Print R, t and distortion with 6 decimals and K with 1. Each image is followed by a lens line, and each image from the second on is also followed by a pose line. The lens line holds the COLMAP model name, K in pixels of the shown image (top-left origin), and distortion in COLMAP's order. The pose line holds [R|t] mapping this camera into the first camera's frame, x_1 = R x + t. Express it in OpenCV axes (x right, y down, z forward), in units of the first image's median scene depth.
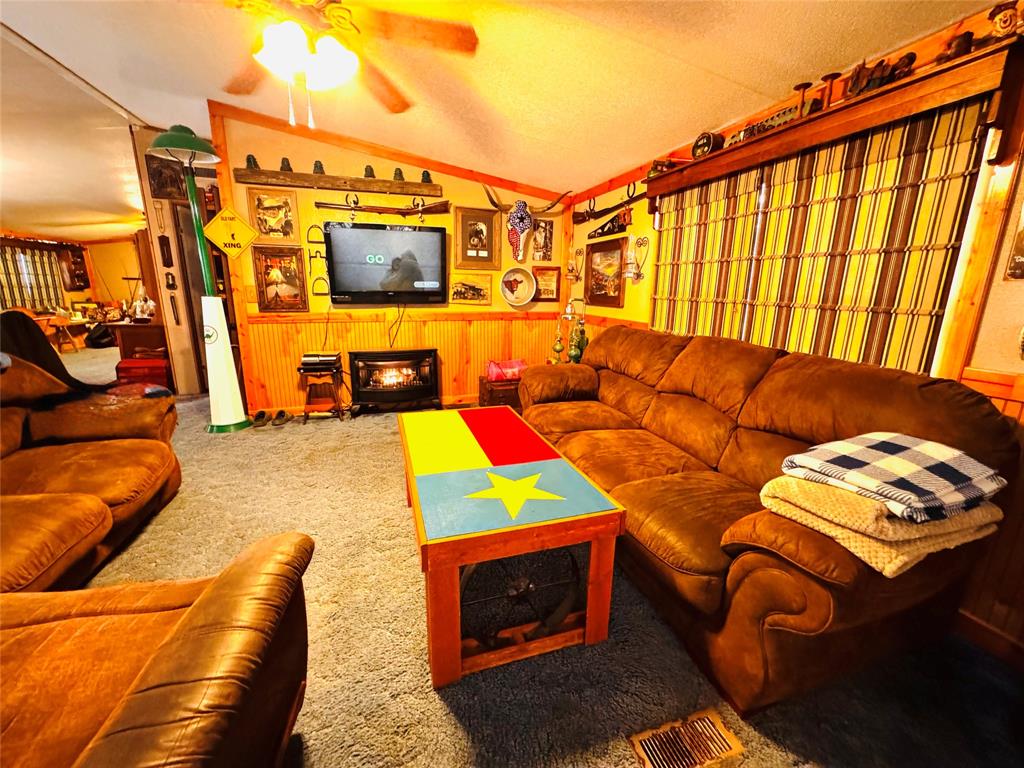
lens RADIAL K [[409.0, 0, 513.8], [0, 409.0, 382.3], [0, 0, 1]] dist [-0.001219, 0.000340]
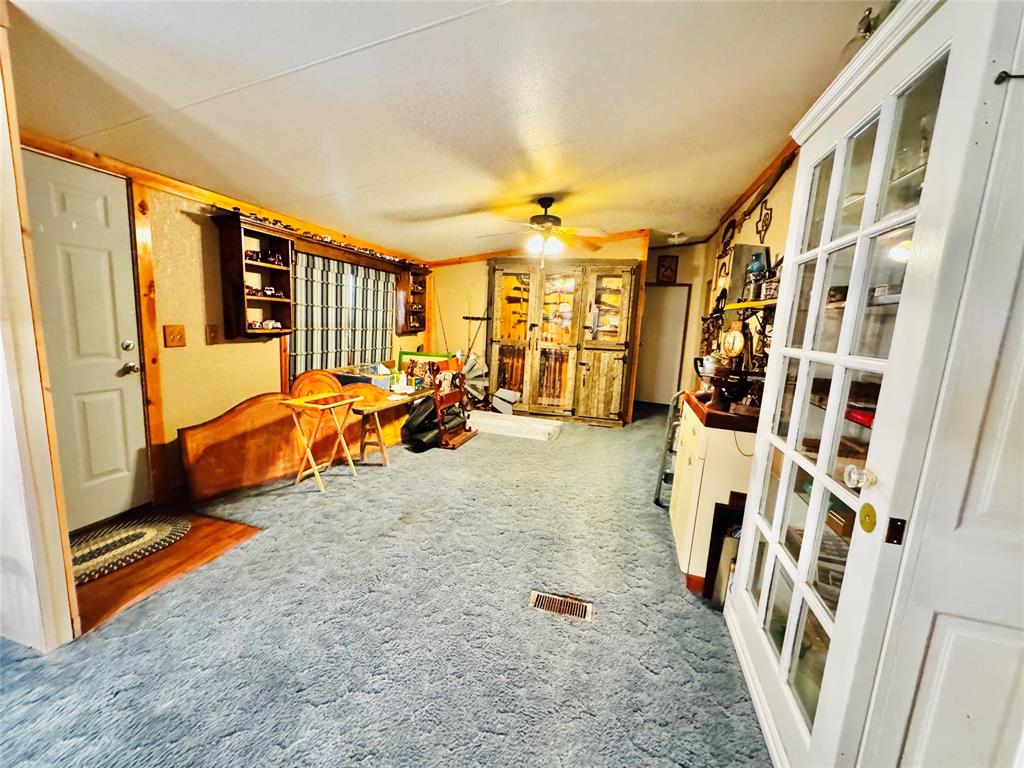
lens RADIAL K [[409.0, 0, 509.3], [0, 409.0, 384.6], [0, 0, 1]] dist [-0.001219, 0.000340]
pose [[0.832939, 0.114253, -0.541442, -0.612184], [-0.163517, 0.985578, -0.043578, -0.153022], [0.528654, 0.124833, 0.839608, 0.582520]]
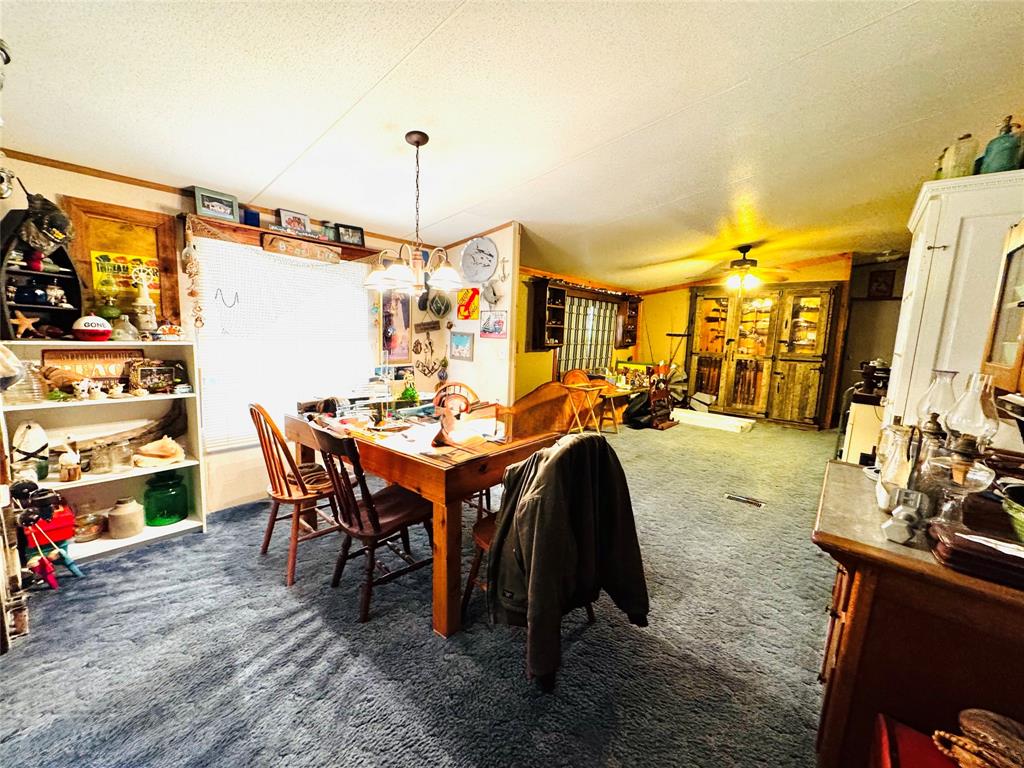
lens RADIAL K [[409.0, 0, 512.9], [0, 409.0, 384.9], [0, 0, 1]] dist [-0.001219, 0.000340]
pose [[0.531850, 0.118082, -0.838566, -0.495713], [-0.217299, 0.976105, -0.000369, -0.105279], [0.818485, 0.182416, 0.544800, 0.381233]]
